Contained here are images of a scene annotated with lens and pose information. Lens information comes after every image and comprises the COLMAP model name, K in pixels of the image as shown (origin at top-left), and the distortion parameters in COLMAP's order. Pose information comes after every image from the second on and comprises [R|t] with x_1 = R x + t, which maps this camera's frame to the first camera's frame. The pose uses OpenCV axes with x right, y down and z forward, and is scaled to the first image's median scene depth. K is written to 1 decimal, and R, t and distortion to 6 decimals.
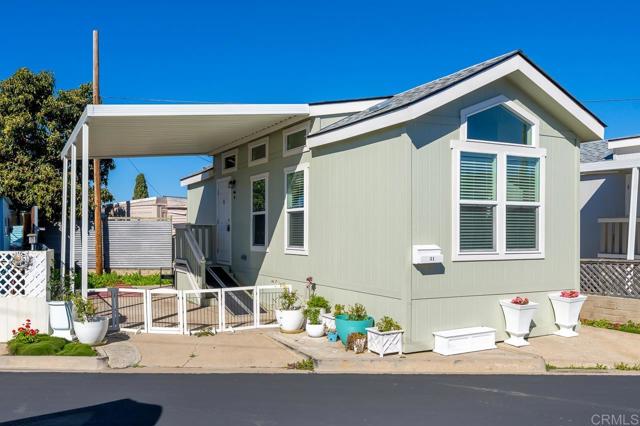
lens RADIAL K [[576.7, 0, 318.5], [0, 576.7, 219.4], [0, 0, 1]] dist [-0.009554, 0.004680]
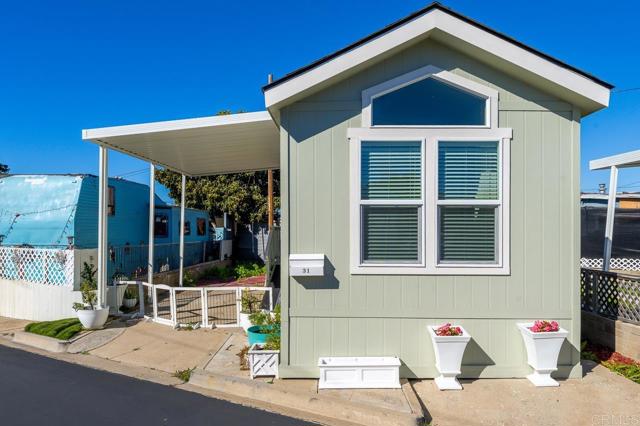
lens RADIAL K [[462.5, 0, 321.6], [0, 462.5, 218.9], [0, 0, 1]] dist [-0.000243, 0.005693]
pose [[0.882157, -0.008011, -0.470887, 0.435831], [0.006123, 0.999966, -0.005541, -0.003009], [0.470915, 0.002005, 0.882176, 0.335534]]
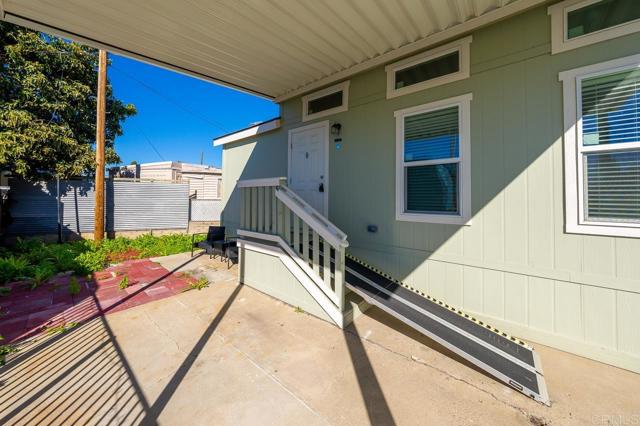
lens RADIAL K [[227.5, 0, 324.3], [0, 227.5, 184.0], [0, 0, 1]] dist [-0.002084, 0.000123]
pose [[0.915459, 0.024182, 0.401683, -0.439763], [-0.012810, 0.999438, -0.030973, 0.031192], [-0.402207, 0.023209, 0.915255, 1.151290]]
